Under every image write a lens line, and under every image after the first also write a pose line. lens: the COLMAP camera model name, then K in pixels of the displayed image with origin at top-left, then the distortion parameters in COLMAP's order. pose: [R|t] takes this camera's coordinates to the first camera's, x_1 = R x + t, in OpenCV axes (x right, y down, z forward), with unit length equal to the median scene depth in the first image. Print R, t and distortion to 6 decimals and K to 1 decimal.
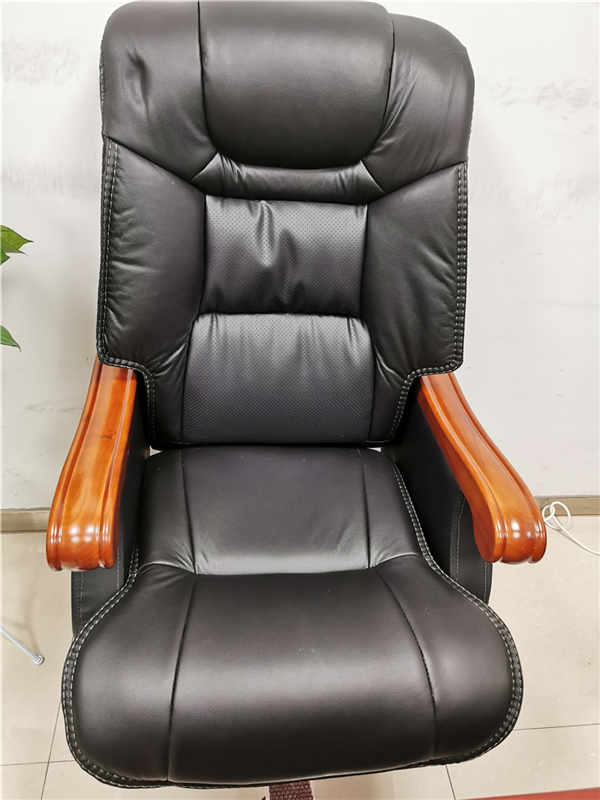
lens RADIAL K [[632.7, 0, 304.1], [0, 632.7, 402.0], [0, 0, 1]] dist [0.026001, -0.006453]
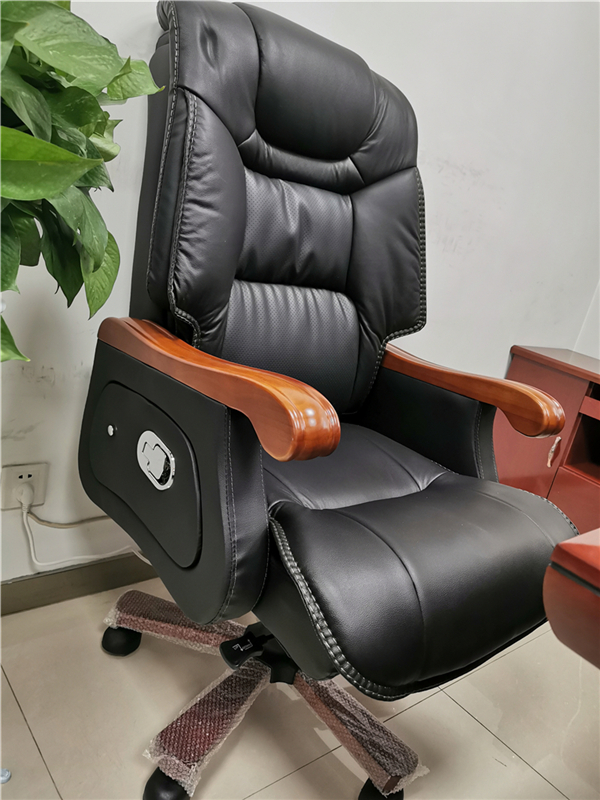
lens RADIAL K [[632.7, 0, 304.1], [0, 632.7, 402.0], [0, 0, 1]] dist [0.026001, -0.006453]
pose [[0.822948, -0.067828, 0.564053, -0.716910], [0.213713, 0.956881, -0.196739, 0.305629], [-0.526387, 0.282452, 0.801959, 0.182595]]
